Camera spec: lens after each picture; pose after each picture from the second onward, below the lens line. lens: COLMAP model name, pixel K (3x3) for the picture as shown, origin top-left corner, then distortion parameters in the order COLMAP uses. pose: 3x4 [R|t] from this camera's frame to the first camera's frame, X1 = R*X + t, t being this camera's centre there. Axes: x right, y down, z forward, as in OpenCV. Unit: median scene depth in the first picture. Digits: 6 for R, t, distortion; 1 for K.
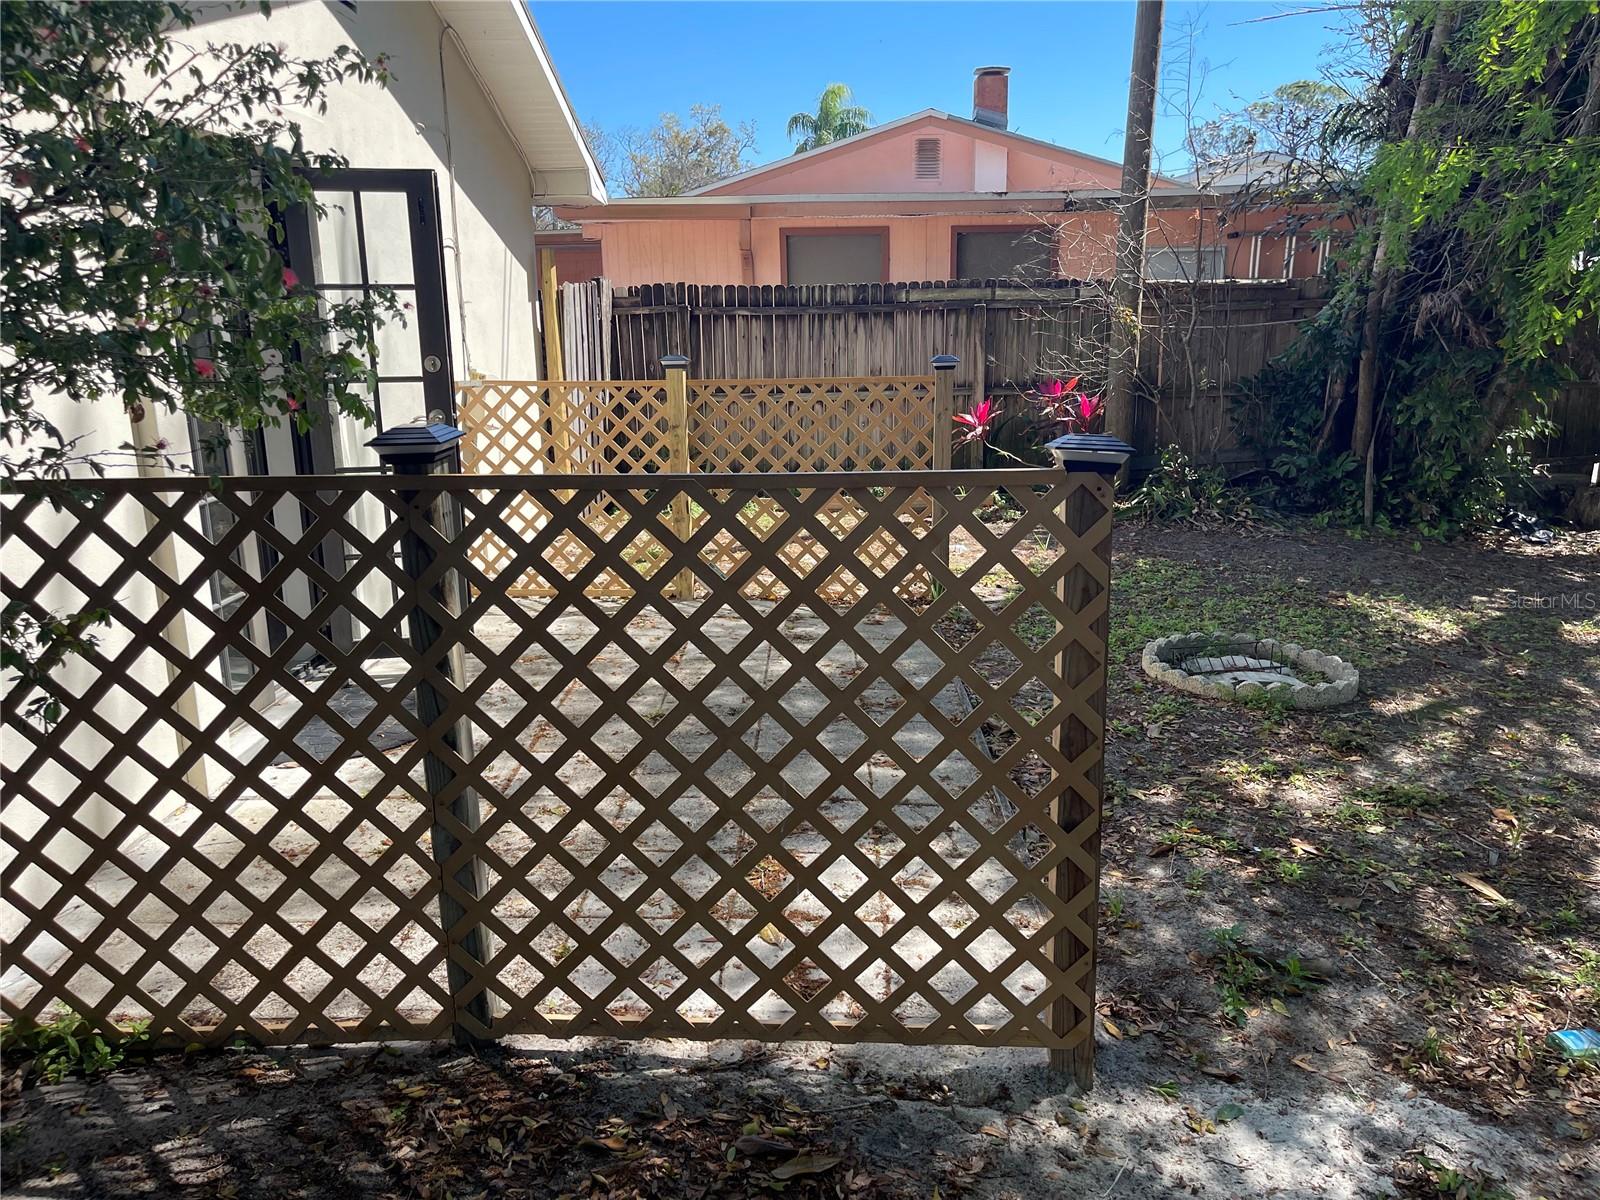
lens RADIAL K [[1210.8, 0, 807.5], [0, 1210.8, 598.8], [0, 0, 1]] dist [0.082717, -0.122572]
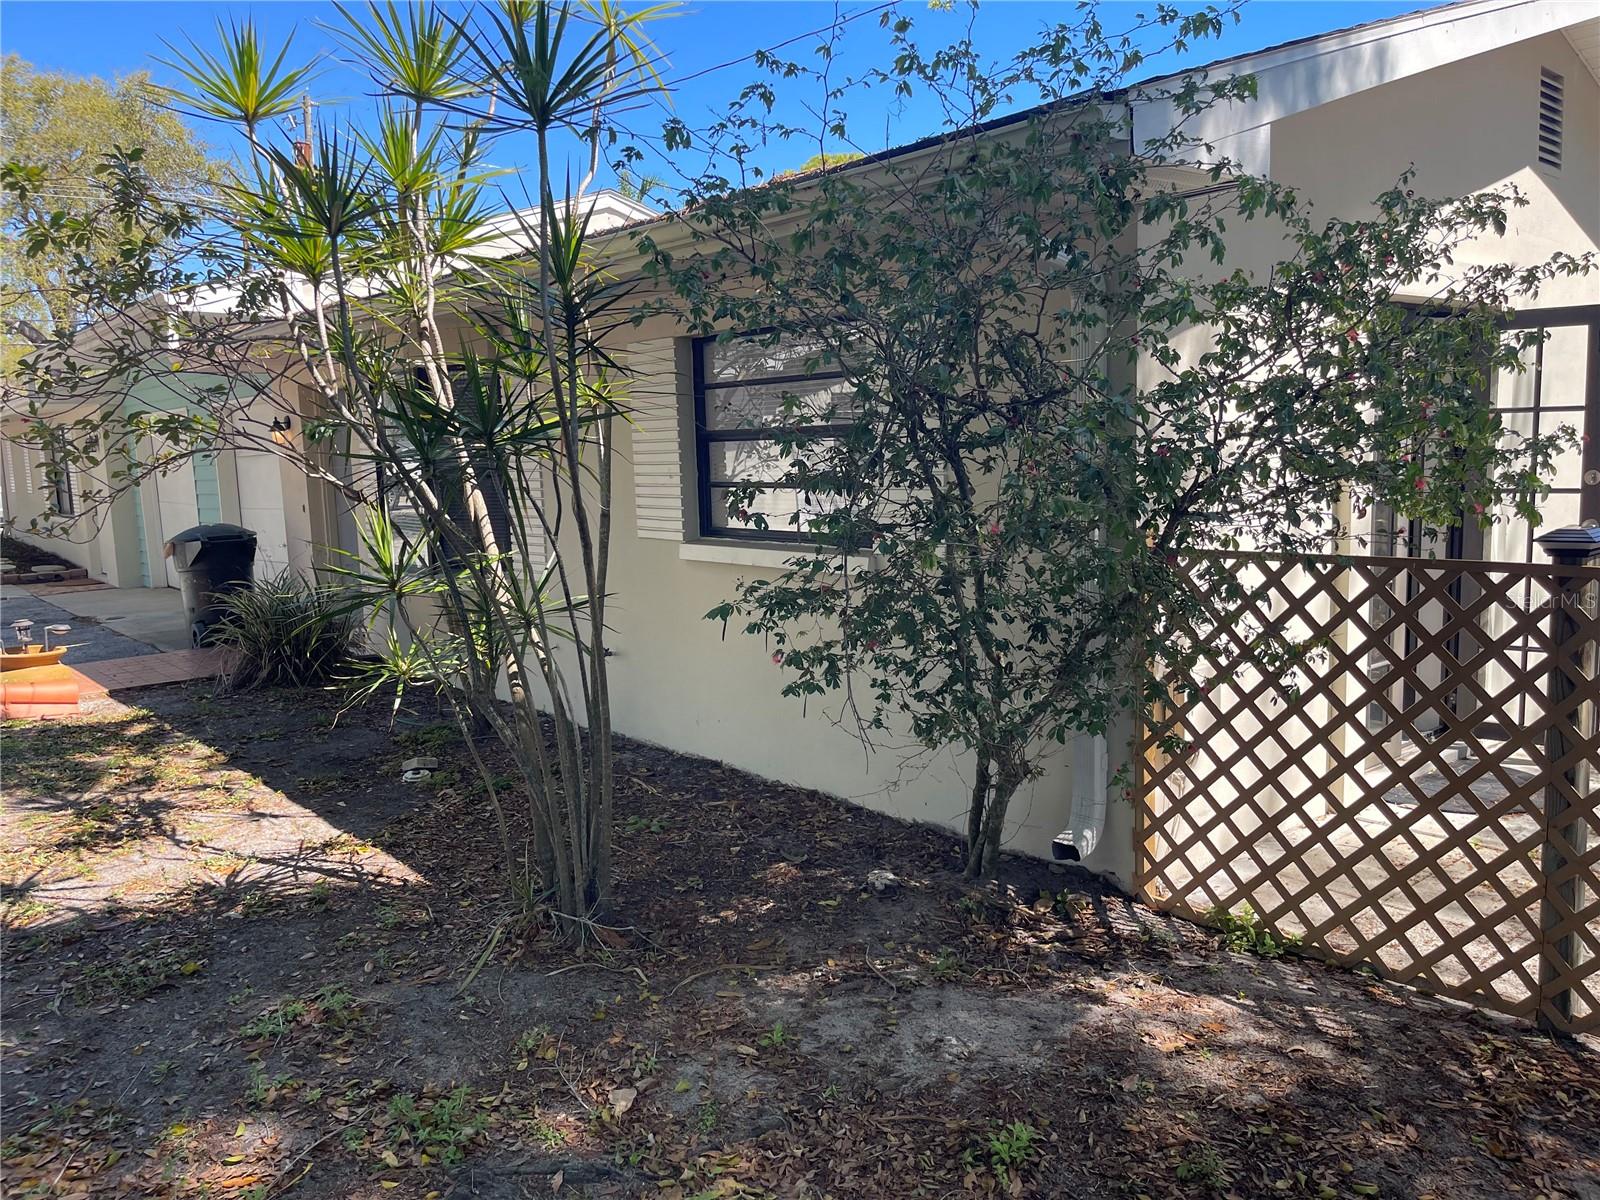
lens RADIAL K [[1210.8, 0, 807.5], [0, 1210.8, 598.8], [0, 0, 1]] dist [0.082717, -0.122572]
pose [[0.656038, 0.092350, -0.749057, 0.116025], [-0.155059, 0.987806, -0.014019, 0.070266], [0.738628, 0.125345, 0.662358, -0.419455]]
